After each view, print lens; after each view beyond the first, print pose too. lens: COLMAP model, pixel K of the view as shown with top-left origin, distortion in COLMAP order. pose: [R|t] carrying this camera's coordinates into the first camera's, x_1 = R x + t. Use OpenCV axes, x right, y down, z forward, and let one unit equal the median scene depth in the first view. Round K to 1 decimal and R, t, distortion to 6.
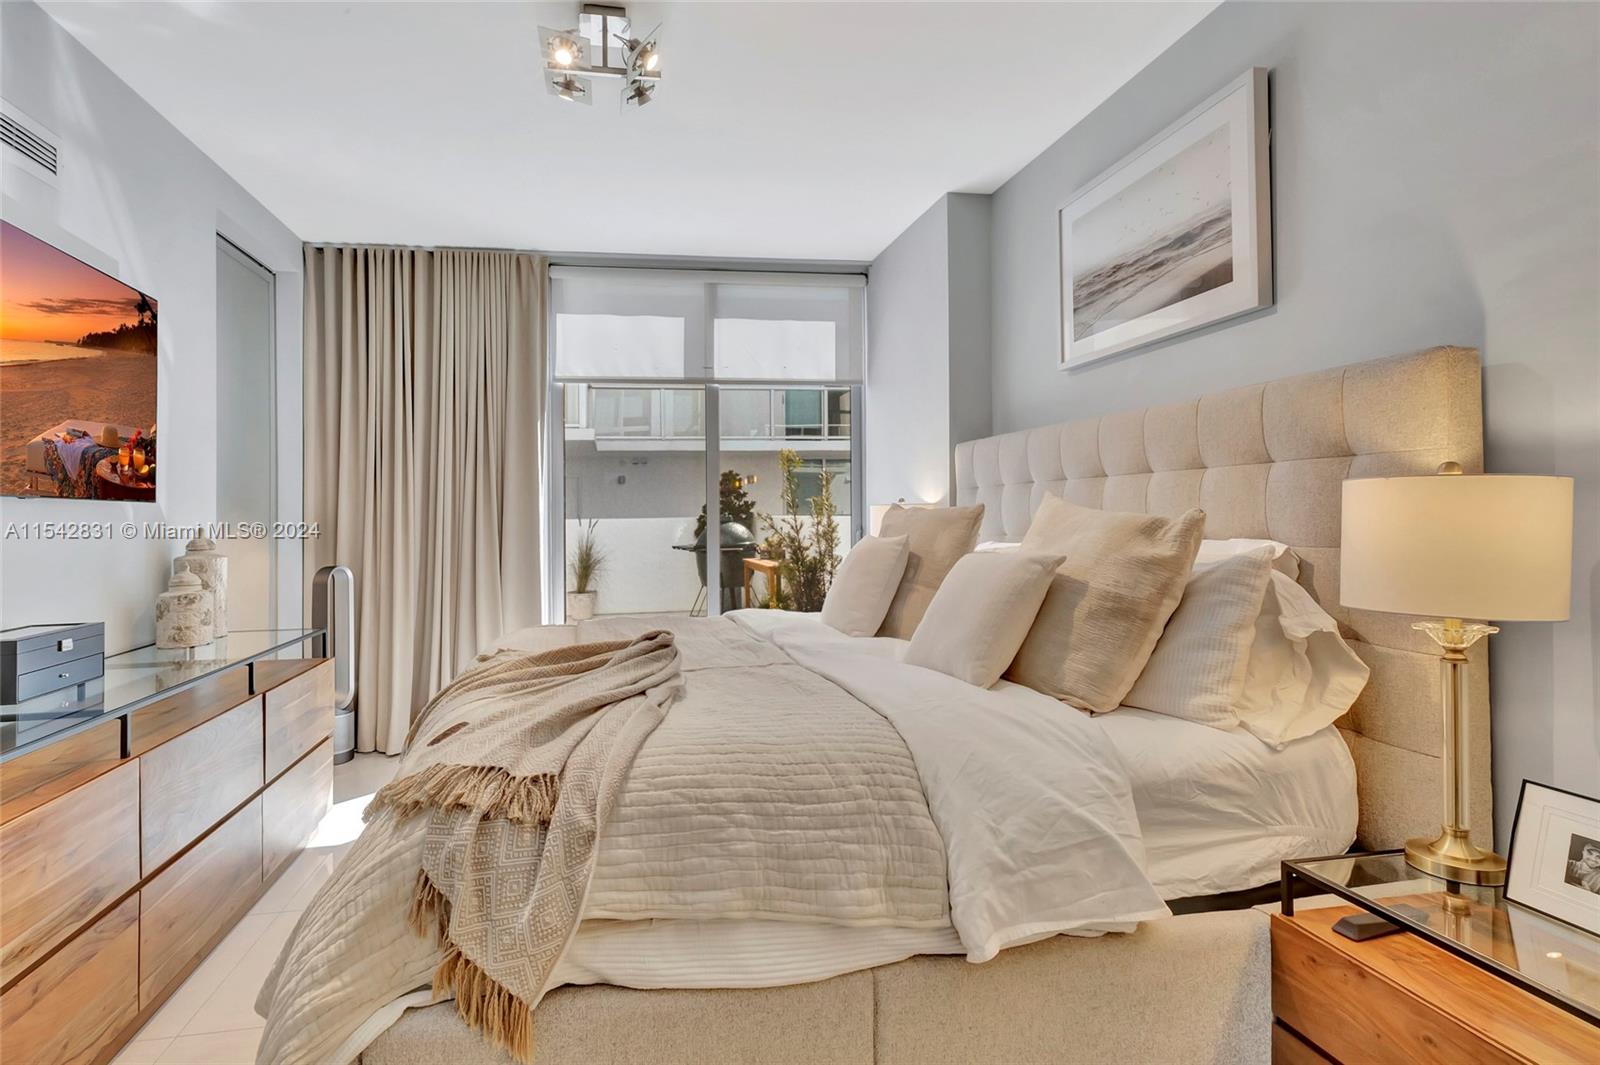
lens RADIAL K [[776.1, 0, 725.1], [0, 776.1, 528.5], [0, 0, 1]] dist [0.001541, -0.000275]
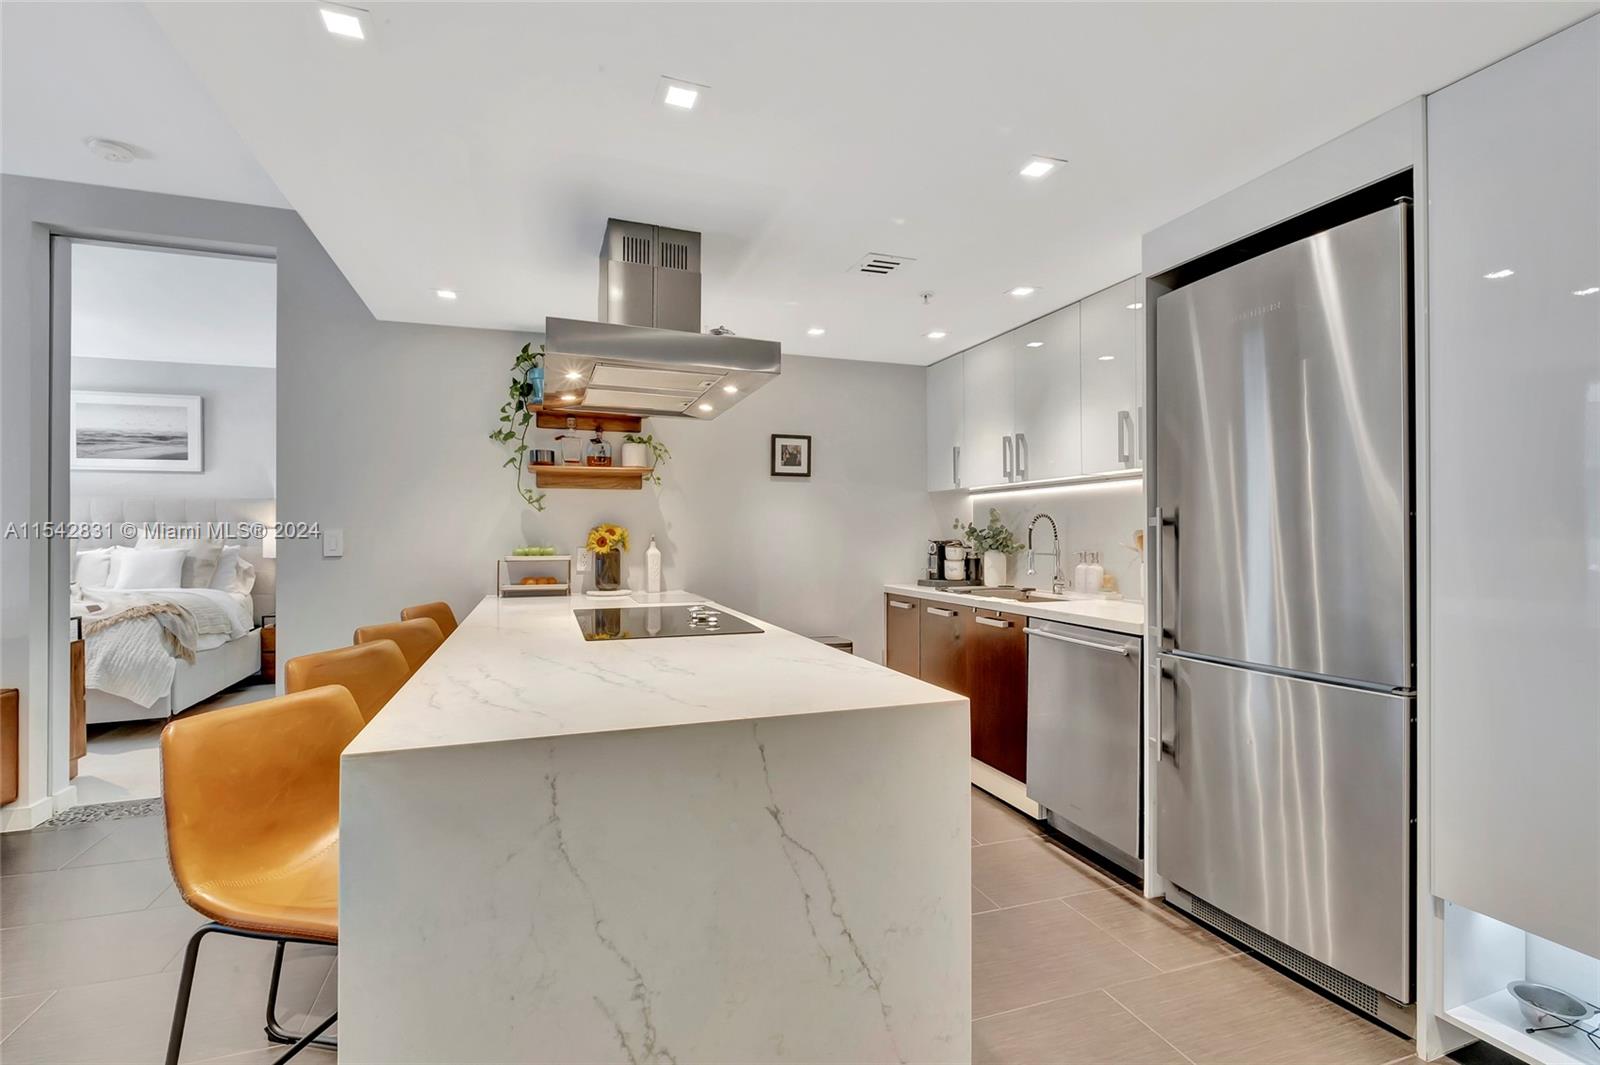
lens RADIAL K [[714.5, 0, 793.7], [0, 714.5, 528.5], [0, 0, 1]] dist [-0.002037, -0.000617]
pose [[-0.189878, 0.022854, 0.981542, -2.486536], [0.023123, 0.999556, -0.018800, 0.052577], [-0.981535, 0.019127, -0.190322, -0.769137]]
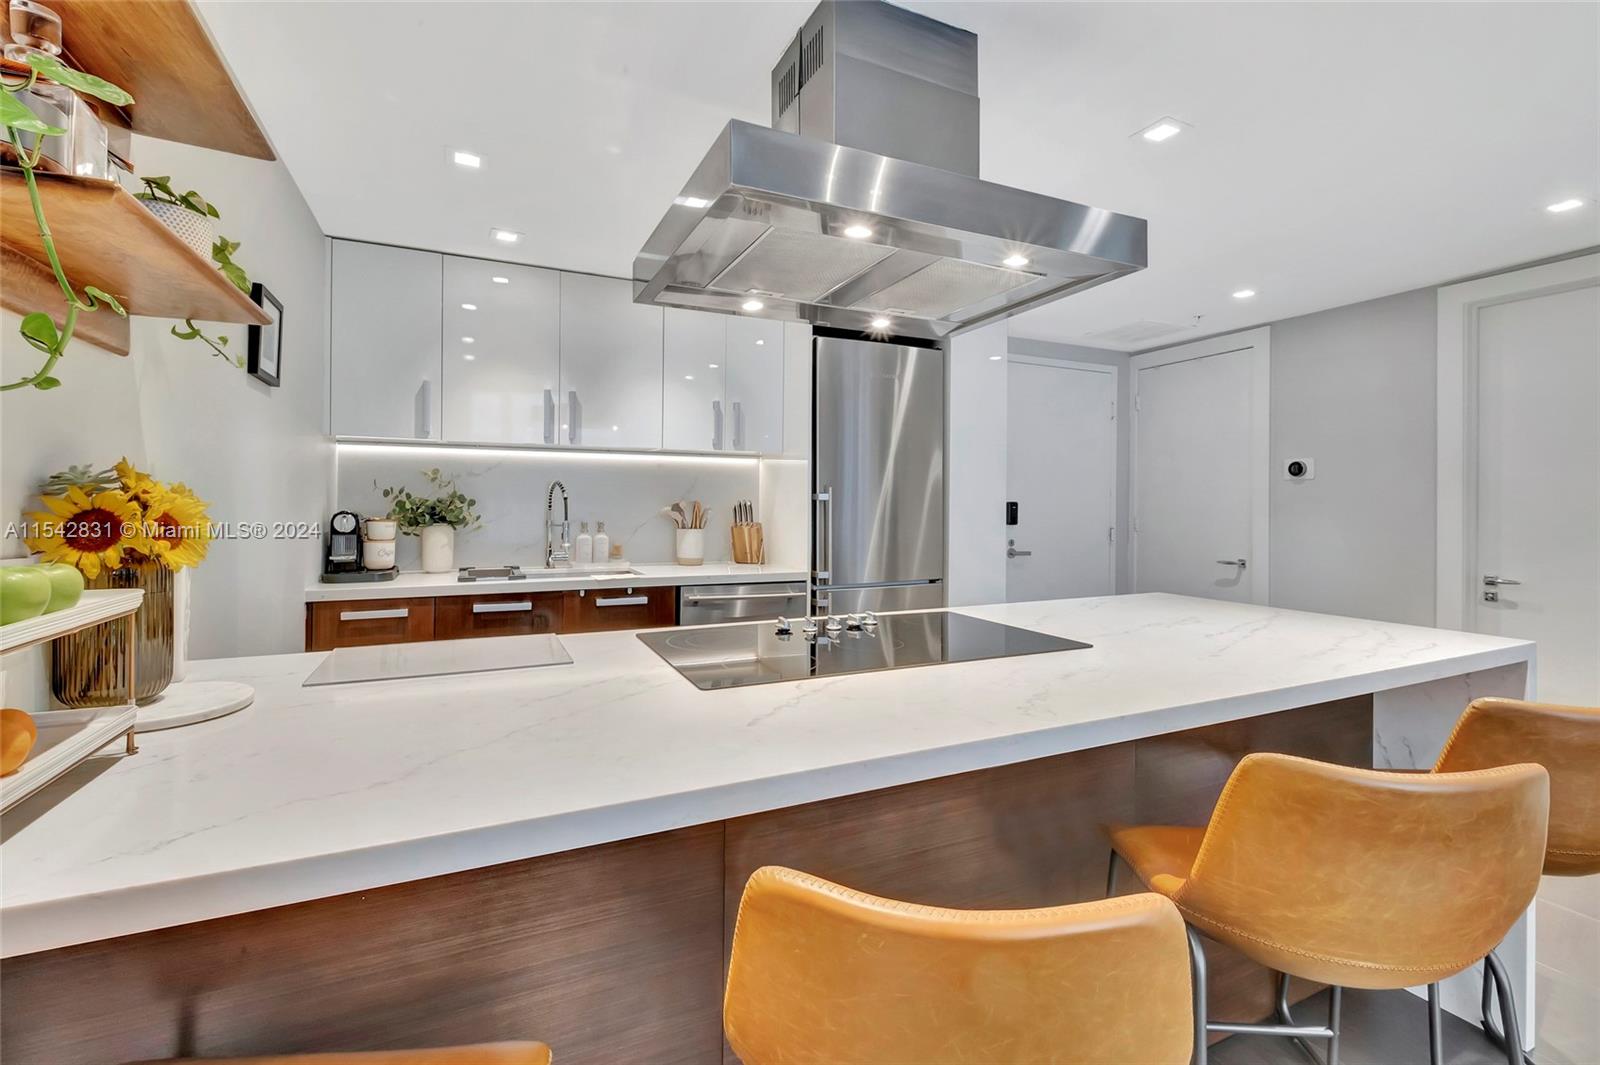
lens RADIAL K [[706.6, 0, 803.7], [0, 706.6, 493.9], [0, 0, 1]] dist [0.001359, -0.000140]
pose [[-0.957092, 0.002950, -0.289771, -1.079196], [0.000058, 0.999950, 0.009989, 0.013696], [0.289786, 0.009544, -0.957044, -0.088612]]
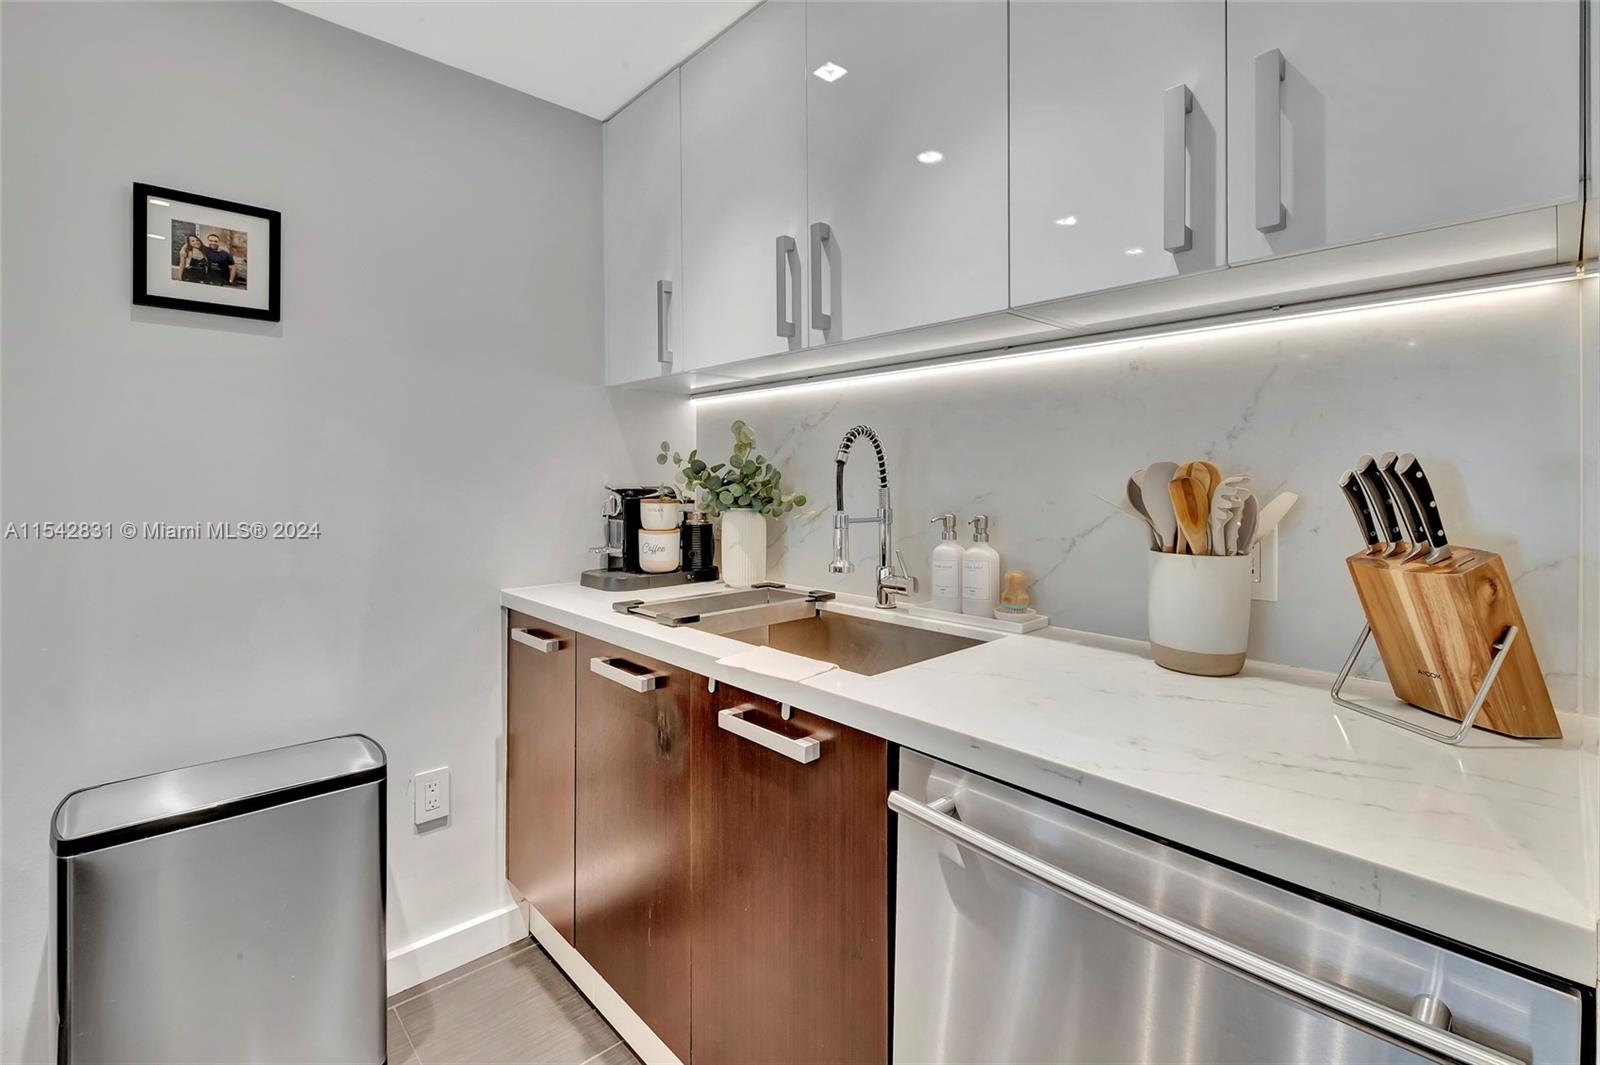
lens RADIAL K [[717.1, 0, 807.3], [0, 717.1, 474.9], [0, 0, 1]] dist [0.000459, -0.000375]
pose [[-0.571113, 0.016457, 0.820707, -1.555857], [0.023080, 0.999726, -0.003986, 0.050010], [-0.820547, 0.016666, -0.571336, -1.183944]]
